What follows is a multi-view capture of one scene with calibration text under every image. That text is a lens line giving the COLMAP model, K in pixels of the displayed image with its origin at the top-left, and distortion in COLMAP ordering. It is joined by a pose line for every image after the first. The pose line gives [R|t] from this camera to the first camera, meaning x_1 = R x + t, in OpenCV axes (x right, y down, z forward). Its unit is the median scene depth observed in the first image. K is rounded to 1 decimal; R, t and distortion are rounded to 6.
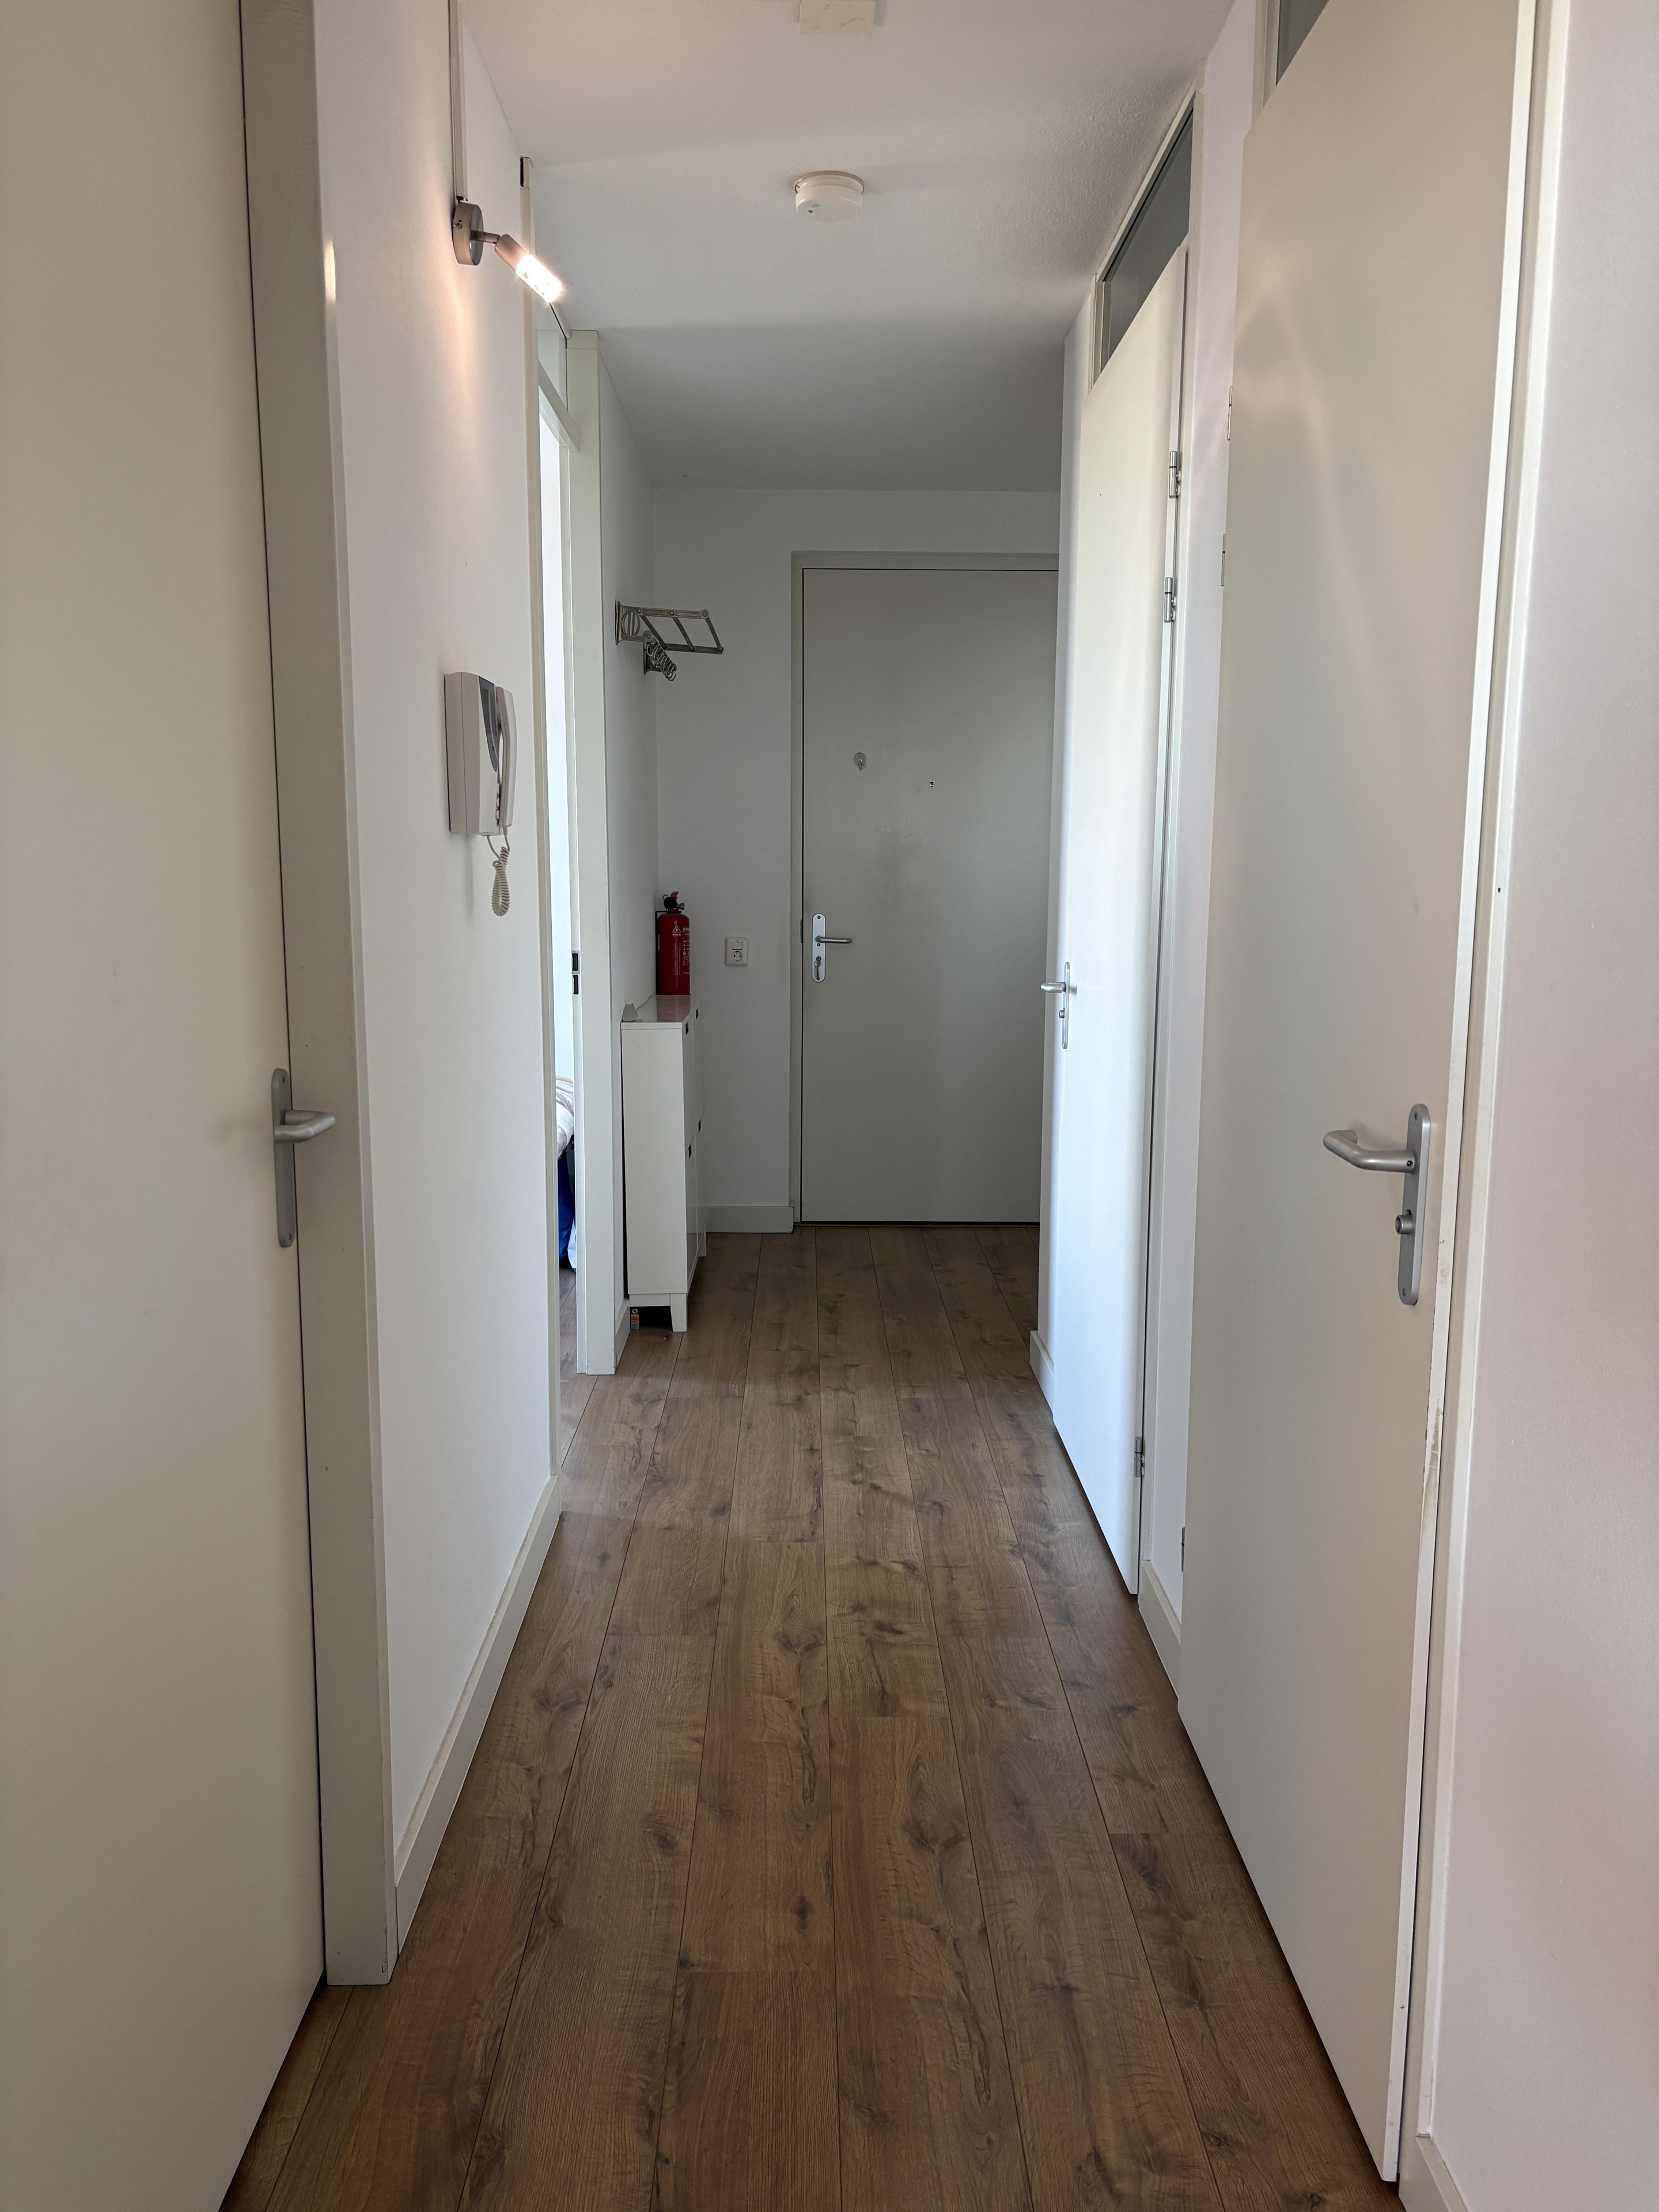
lens RADIAL K [[1677.3, 0, 837.1], [0, 1677.3, 1110.2], [0, 0, 1]] dist [0.062386, -0.065484]
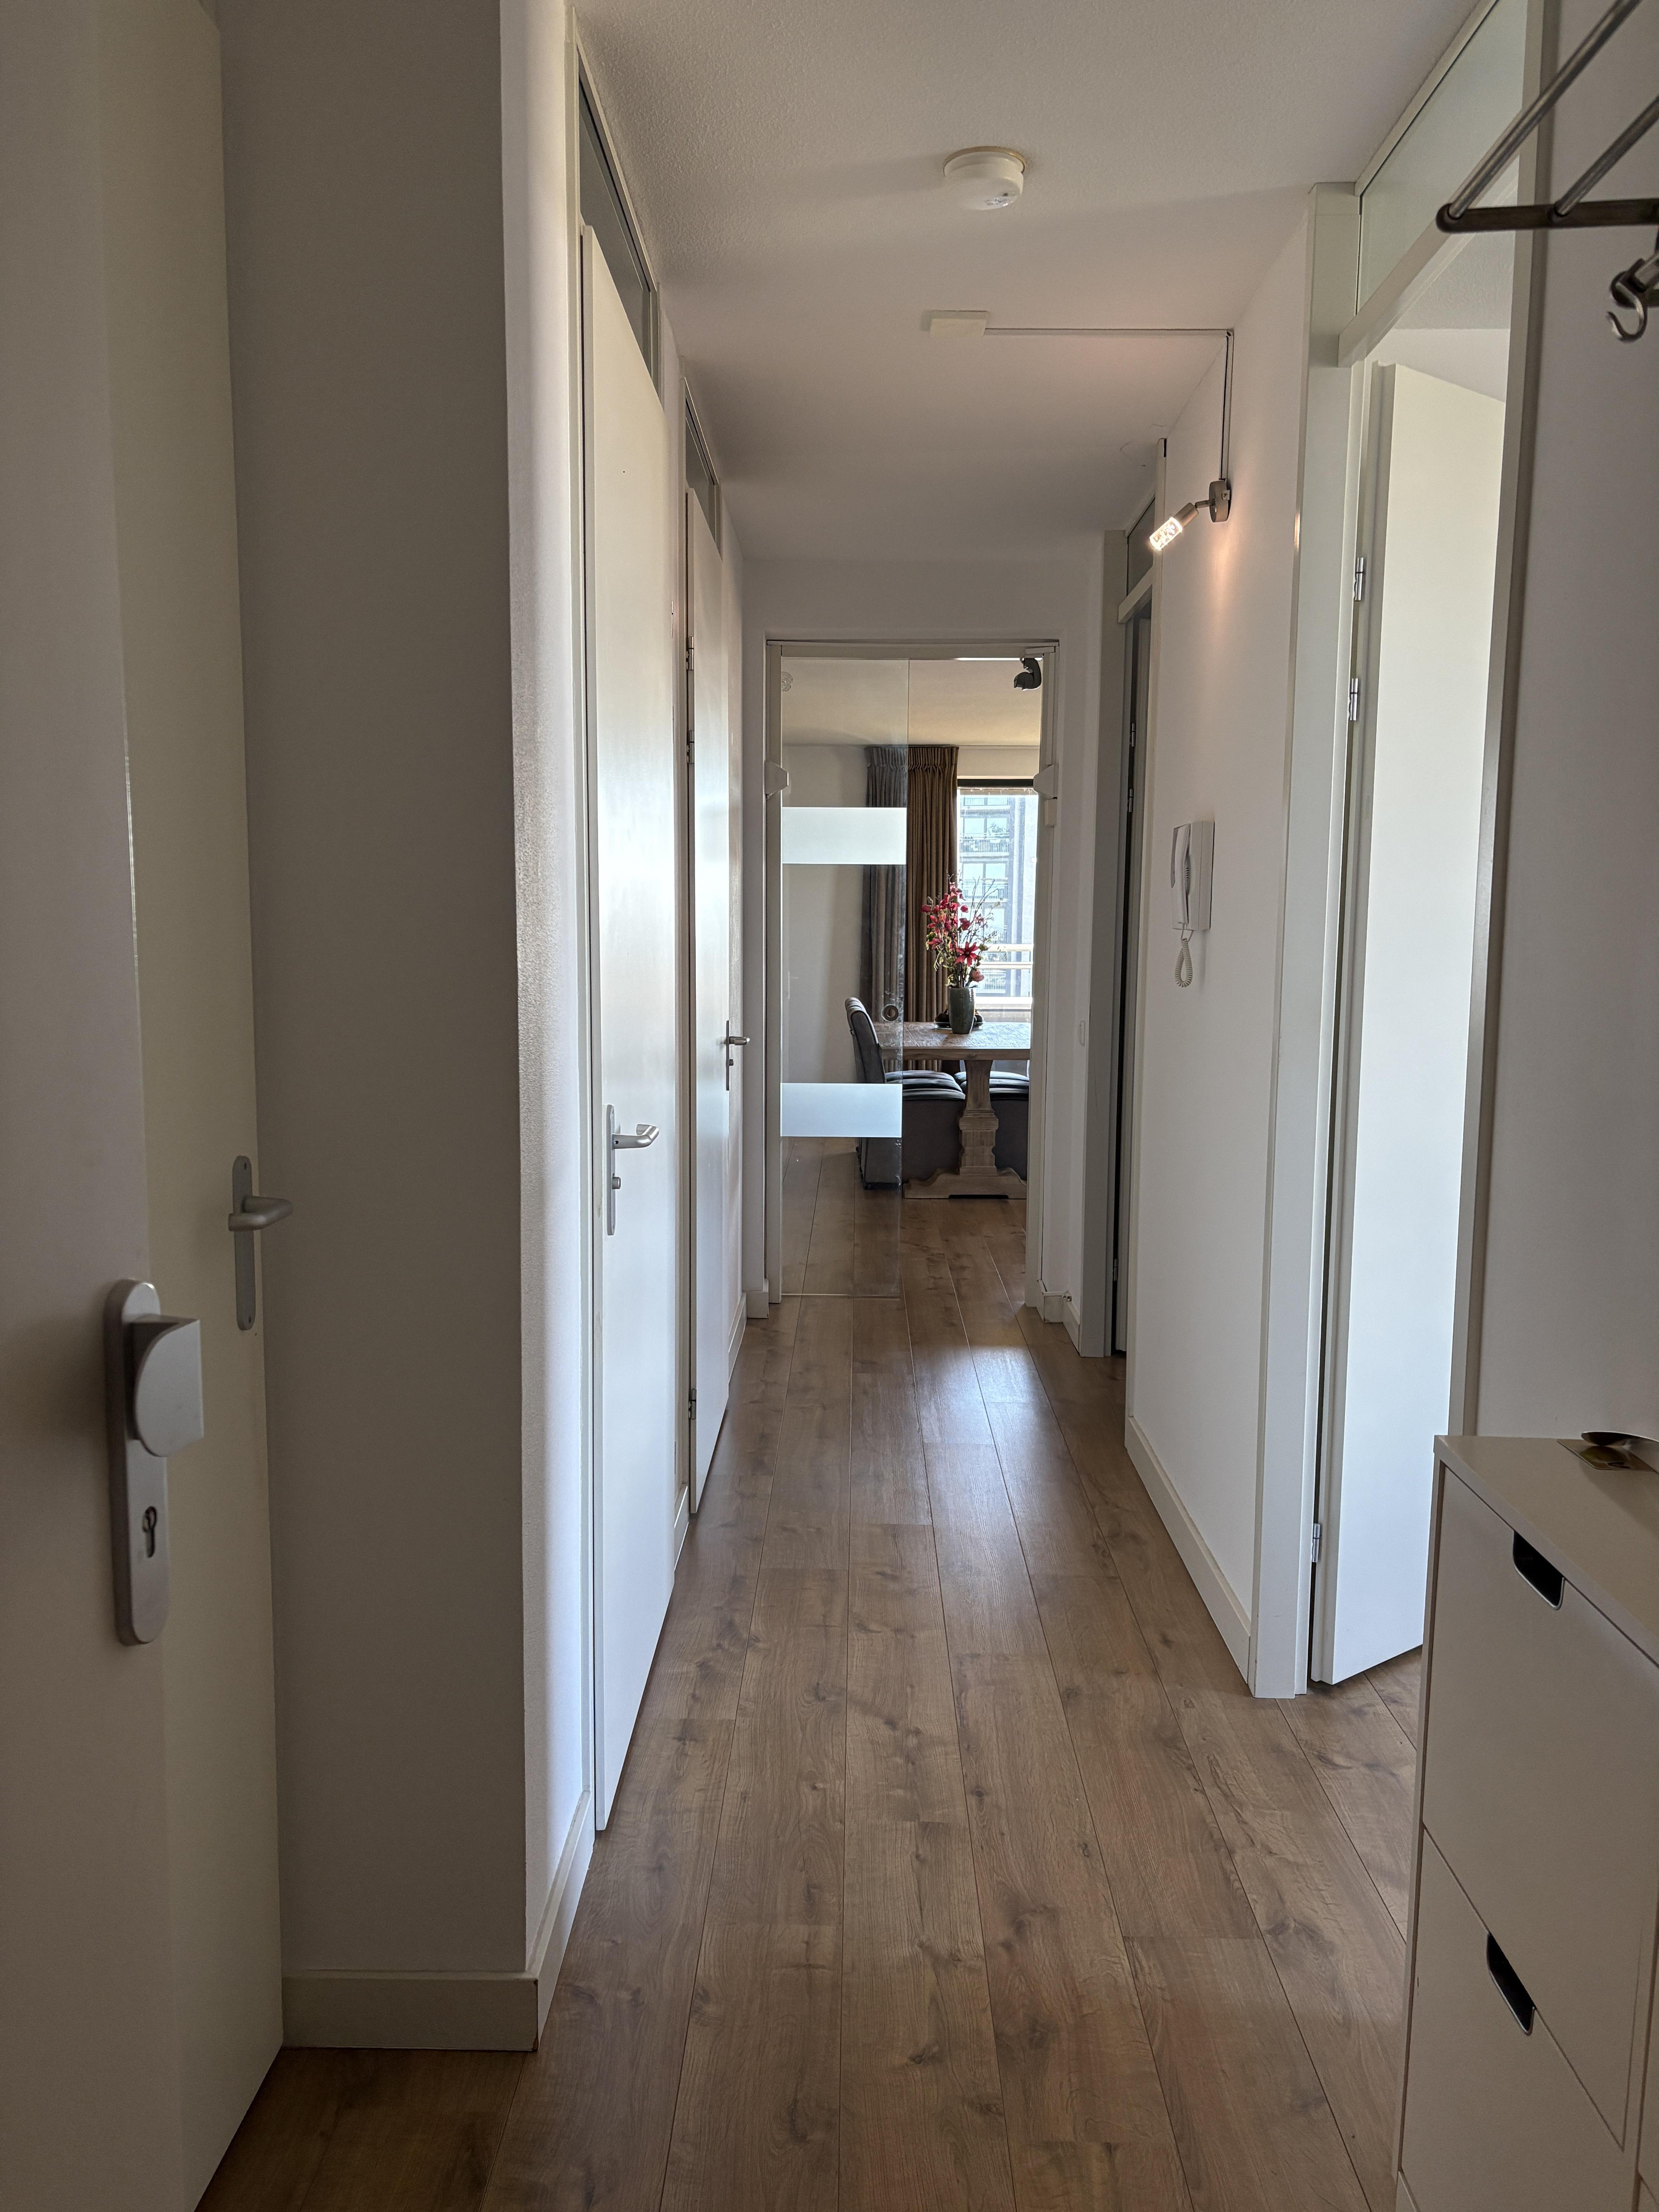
lens RADIAL K [[1677.3, 0, 832.3], [0, 1677.3, 1106.9], [0, 0, 1]] dist [0.062386, -0.065484]
pose [[-0.999272, -0.017224, 0.034052, 0.027953], [-0.007944, 0.966688, 0.255834, -0.263143], [-0.037324, 0.255377, -0.966121, 1.672719]]
